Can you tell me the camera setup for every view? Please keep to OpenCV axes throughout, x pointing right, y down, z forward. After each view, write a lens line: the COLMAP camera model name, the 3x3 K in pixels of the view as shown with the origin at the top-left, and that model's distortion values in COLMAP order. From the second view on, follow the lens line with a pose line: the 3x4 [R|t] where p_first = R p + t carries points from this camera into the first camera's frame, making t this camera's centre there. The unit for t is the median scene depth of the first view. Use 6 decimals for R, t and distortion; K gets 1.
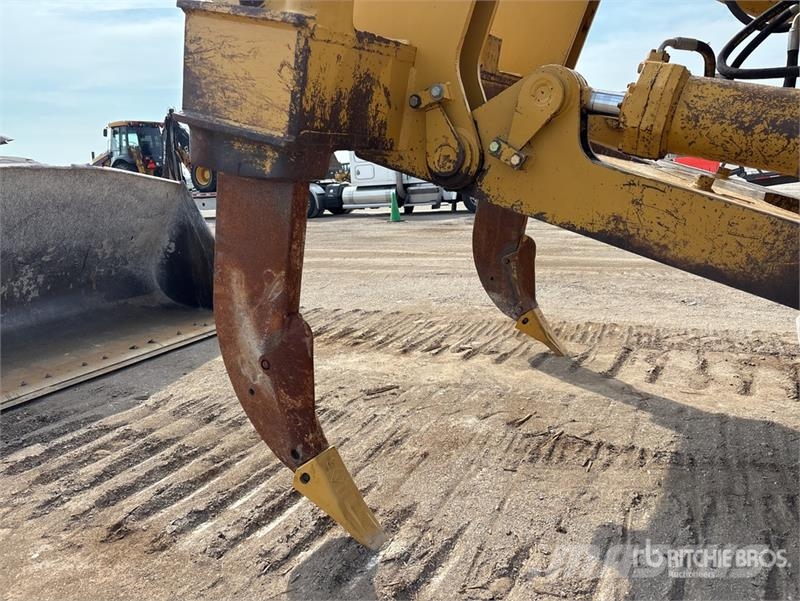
lens RADIAL K [[610.9, 0, 399.8], [0, 610.9, 310.4], [0, 0, 1]] dist [0.012419, -0.009760]
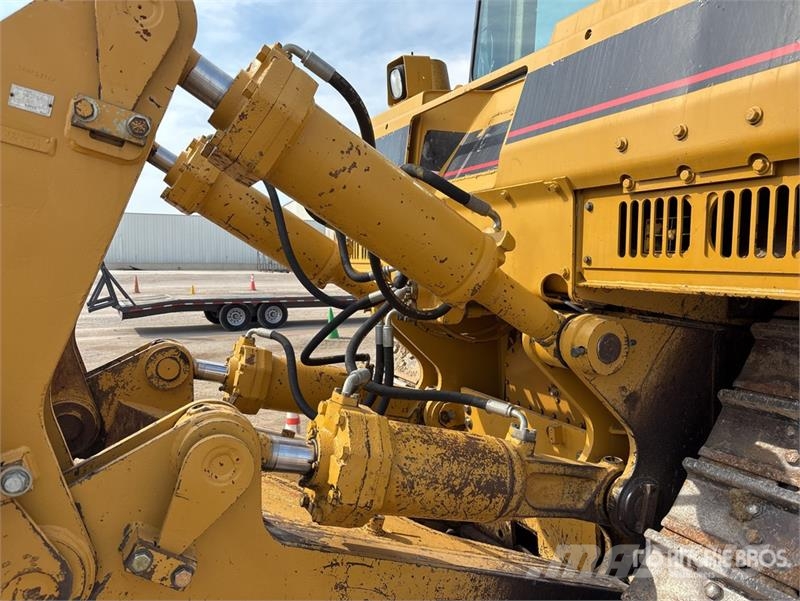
lens RADIAL K [[610.9, 0, 399.8], [0, 610.9, 310.4], [0, 0, 1]] dist [0.012419, -0.009760]
pose [[0.551505, -0.008453, 0.834129, -0.210128], [0.144844, 0.985729, -0.085777, -0.466927], [-0.821500, 0.168125, 0.544859, 0.509312]]
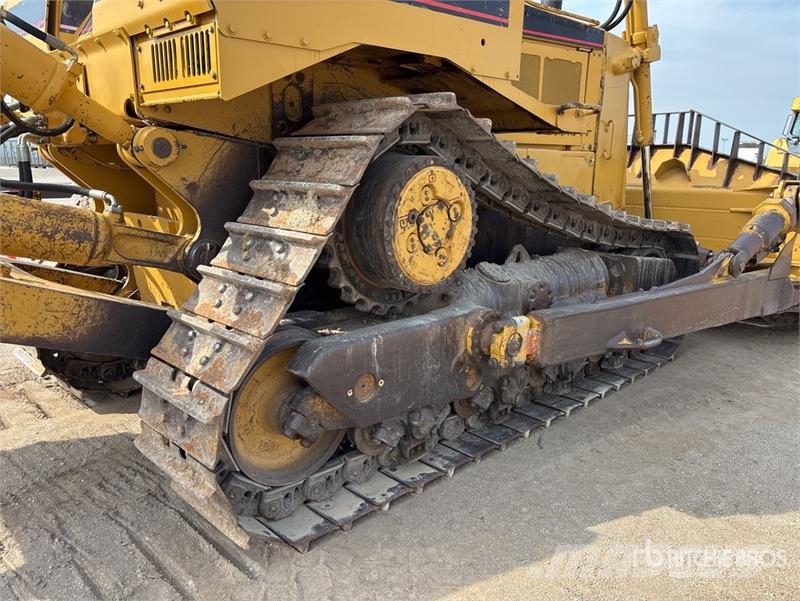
lens RADIAL K [[610.9, 0, 399.8], [0, 610.9, 310.4], [0, 0, 1]] dist [0.012419, -0.009760]
pose [[0.249714, -0.168432, 0.953558, -0.543628], [0.180697, 0.975563, 0.124999, -0.156196], [-0.951310, 0.141091, 0.274047, -0.092785]]
